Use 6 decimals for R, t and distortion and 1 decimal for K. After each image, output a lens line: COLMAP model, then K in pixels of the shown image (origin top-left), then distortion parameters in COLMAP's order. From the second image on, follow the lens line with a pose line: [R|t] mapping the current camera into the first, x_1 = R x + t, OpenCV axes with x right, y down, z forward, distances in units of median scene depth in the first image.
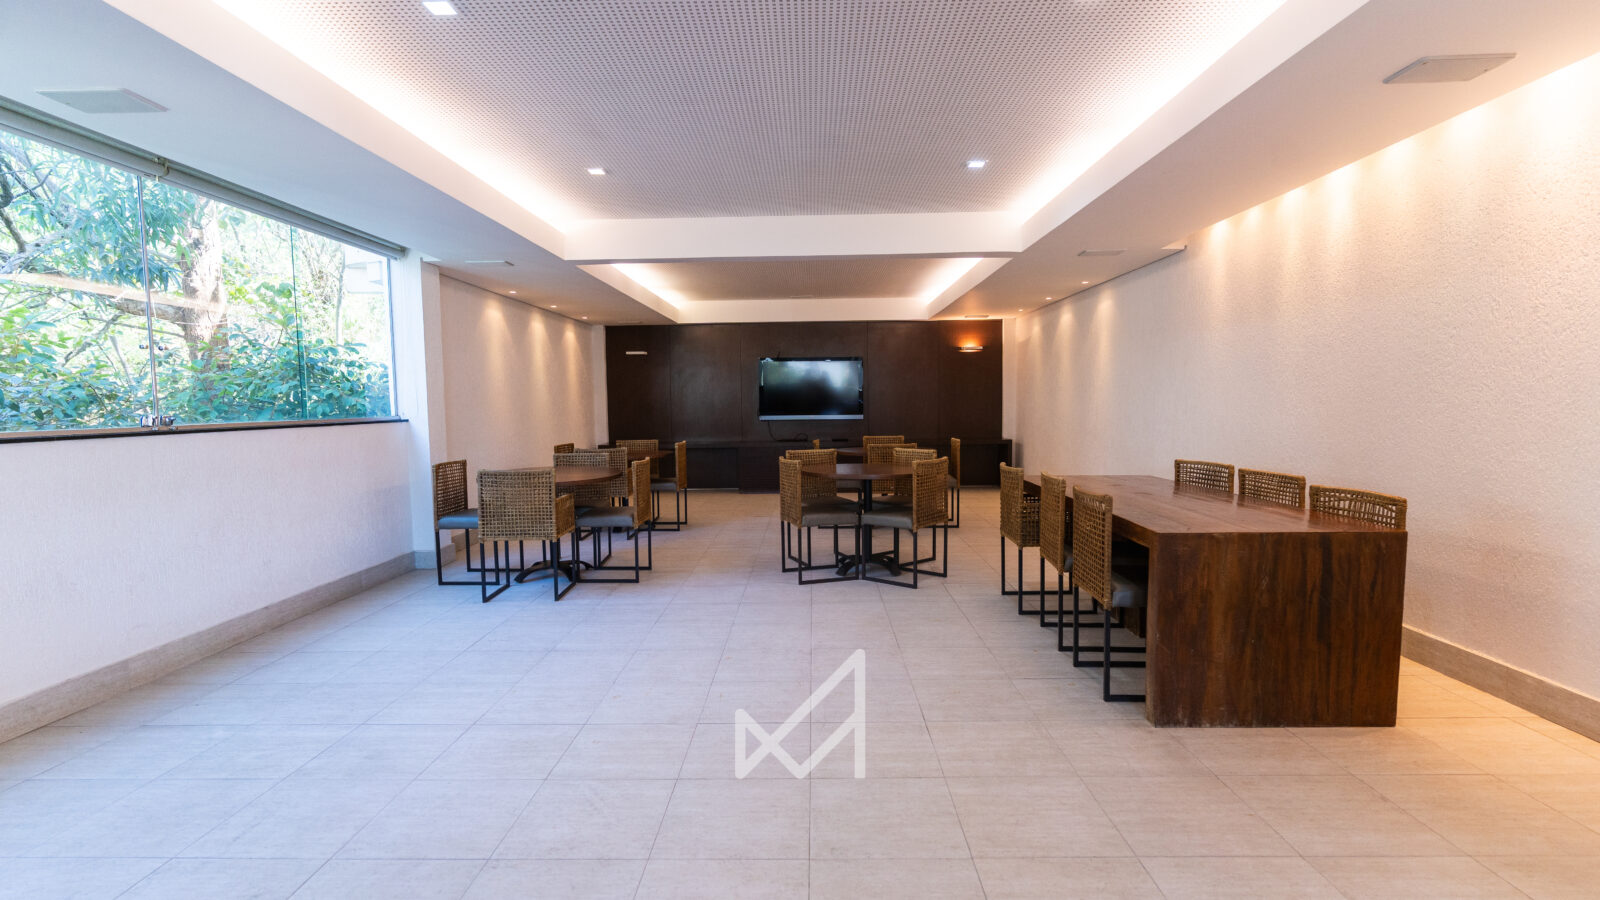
lens RADIAL K [[762.9, 0, 800.0], [0, 762.9, 453.5], [0, 0, 1]] dist [0.013218, -0.002053]
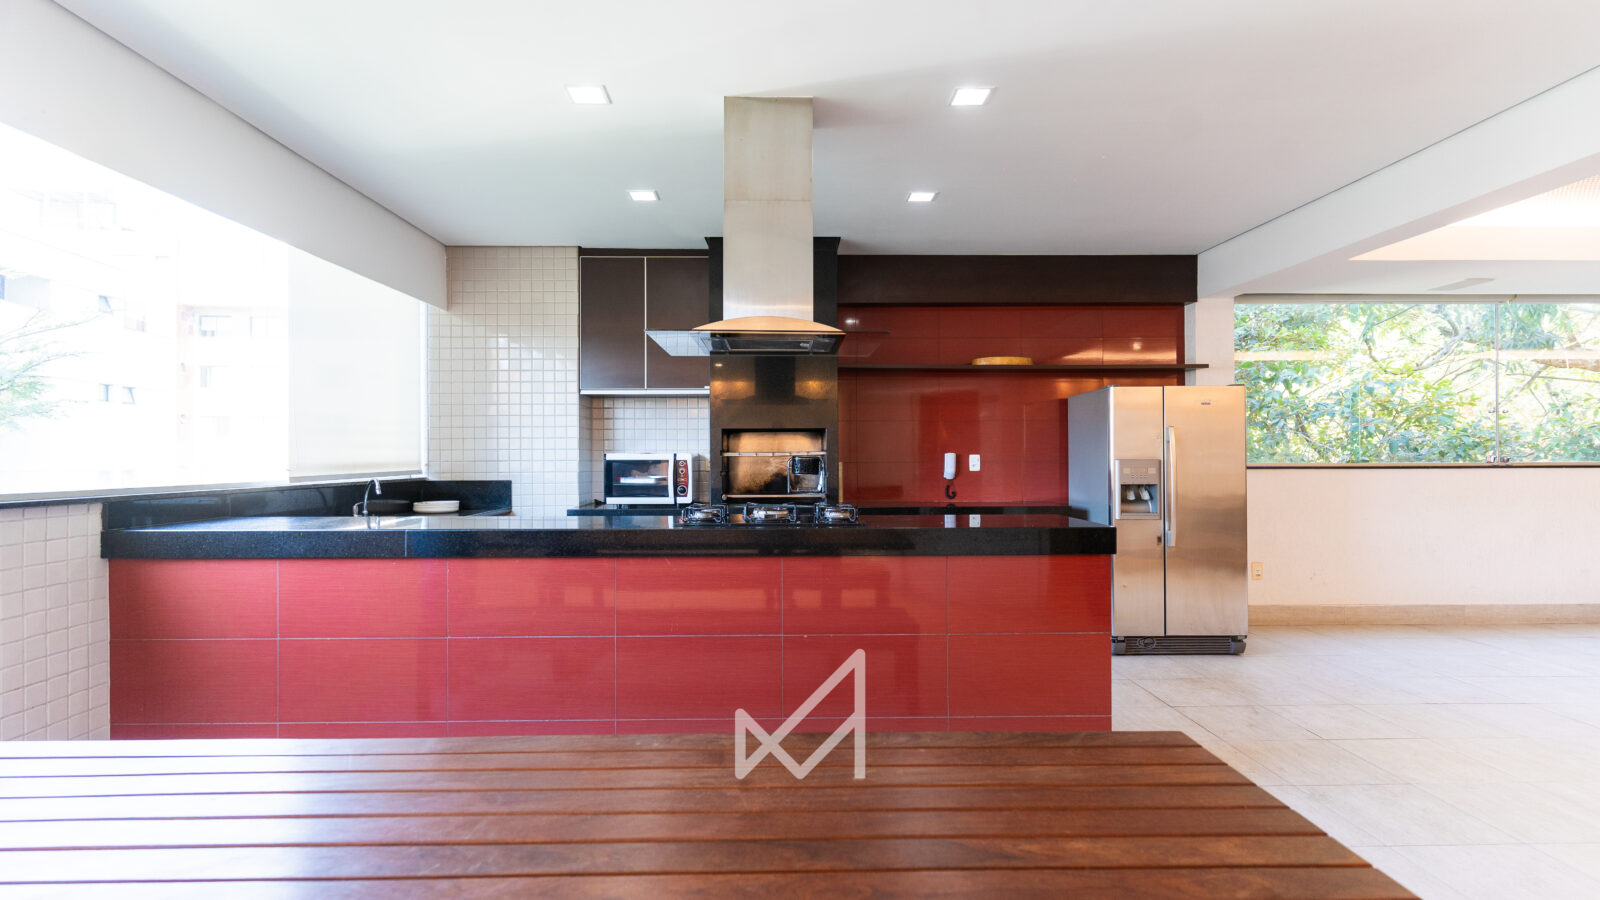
lens RADIAL K [[762.9, 0, 801.5], [0, 762.9, 452.5], [0, 0, 1]] dist [0.013218, -0.002053]
pose [[0.053830, 0.005080, -0.998537, 0.577114], [-0.061042, 0.998134, 0.001787, 0.024610], [0.996683, 0.060857, 0.054040, -0.429486]]
